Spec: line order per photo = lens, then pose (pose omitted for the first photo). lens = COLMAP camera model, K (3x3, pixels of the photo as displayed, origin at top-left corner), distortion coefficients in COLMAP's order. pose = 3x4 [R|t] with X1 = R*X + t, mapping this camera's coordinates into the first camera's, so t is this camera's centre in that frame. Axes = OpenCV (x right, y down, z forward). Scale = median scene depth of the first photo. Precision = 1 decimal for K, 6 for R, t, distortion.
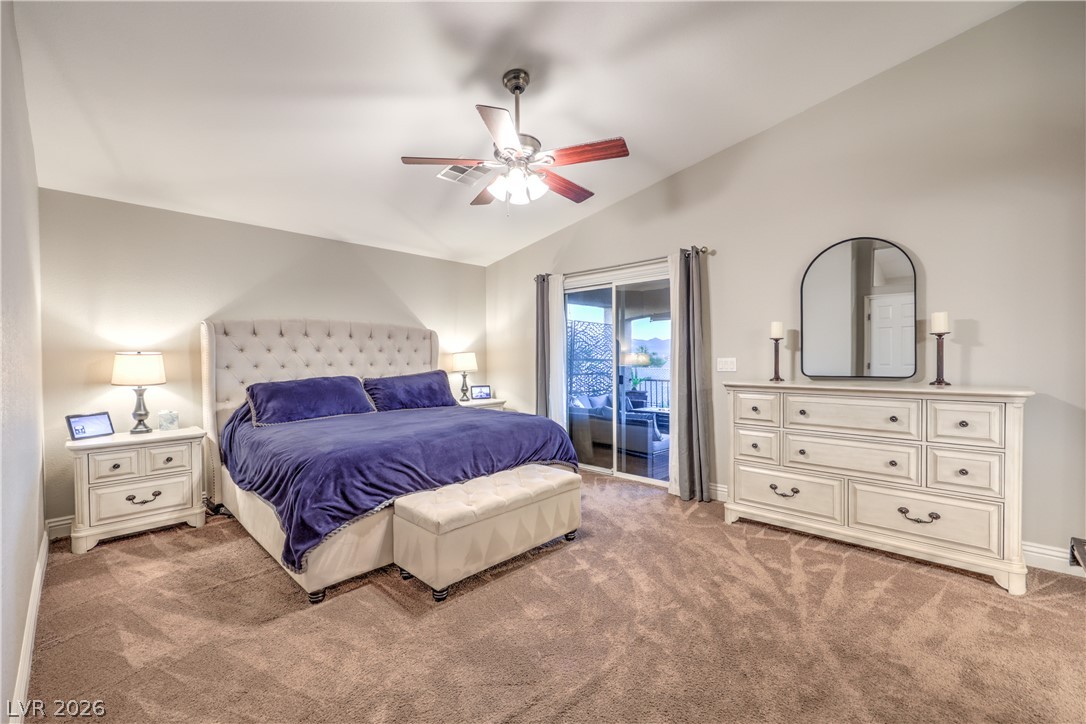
lens RADIAL K [[441.2, 0, 547.0], [0, 441.2, 362.0], [0, 0, 1]] dist [0.000634, 0.000020]
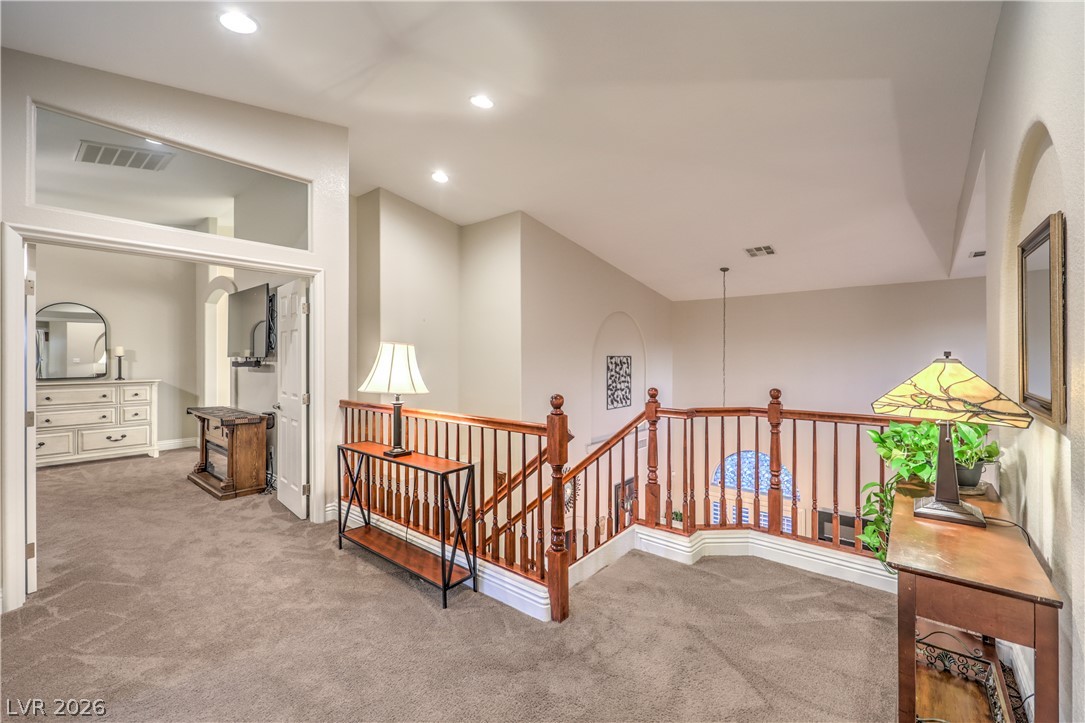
lens RADIAL K [[440.8, 0, 546.5], [0, 440.8, 361.5], [0, 0, 1]] dist [0.000634, 0.000020]
pose [[-0.053528, 0.000360, 0.998566, -1.397767], [0.014315, 0.999897, 0.000407, -0.009029], [-0.998464, 0.014317, -0.053528, -0.985743]]
